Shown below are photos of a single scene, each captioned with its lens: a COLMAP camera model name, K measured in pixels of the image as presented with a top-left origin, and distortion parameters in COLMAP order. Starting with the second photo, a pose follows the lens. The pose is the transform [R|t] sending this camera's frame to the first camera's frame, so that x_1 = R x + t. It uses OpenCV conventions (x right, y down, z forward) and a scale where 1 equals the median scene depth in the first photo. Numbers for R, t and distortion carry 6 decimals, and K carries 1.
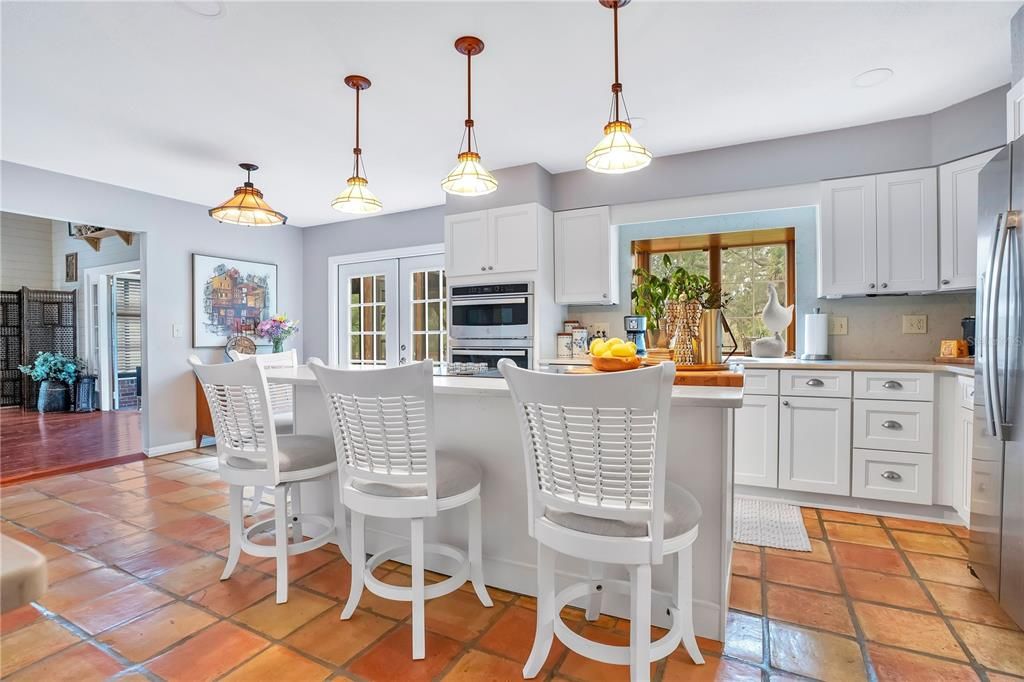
lens RADIAL K [[485.4, 0, 505.6], [0, 485.4, 340.7], [0, 0, 1]] dist [-0.044704, 0.018861]
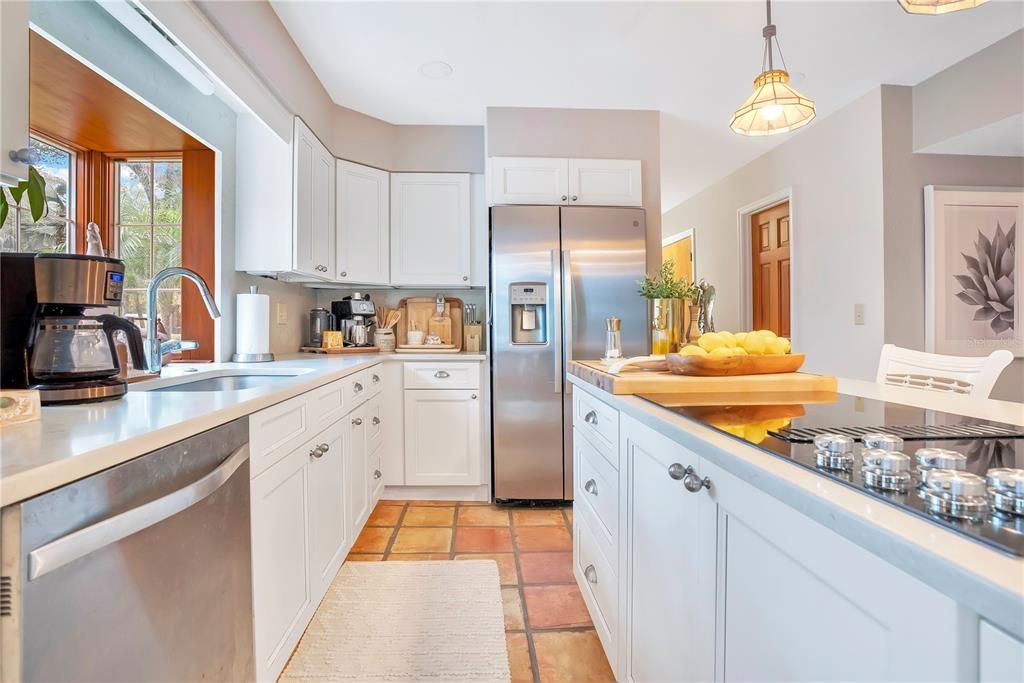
lens RADIAL K [[488.2, 0, 501.1], [0, 488.2, 334.3], [0, 0, 1]] dist [-0.054741, 0.015736]
pose [[-0.505767, -0.010848, 0.862602, -0.085464], [0.005366, 0.999862, 0.015721, -0.005903], [-0.862653, 0.012580, -0.505639, 0.736764]]
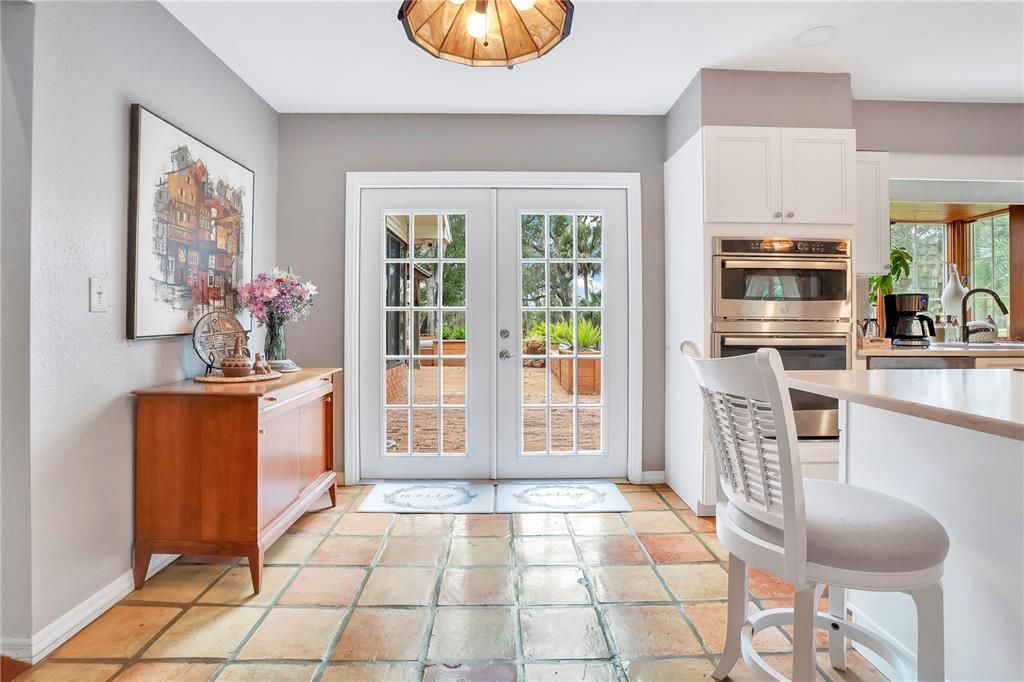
lens RADIAL K [[502.1, 0, 497.6], [0, 502.1, 319.3], [0, 0, 1]] dist [-0.067185, 0.020803]
pose [[0.879219, 0.008194, 0.476347, -0.577207], [-0.004451, 0.999950, -0.008986, 0.001062], [-0.476396, 0.005781, 0.879212, 0.494918]]
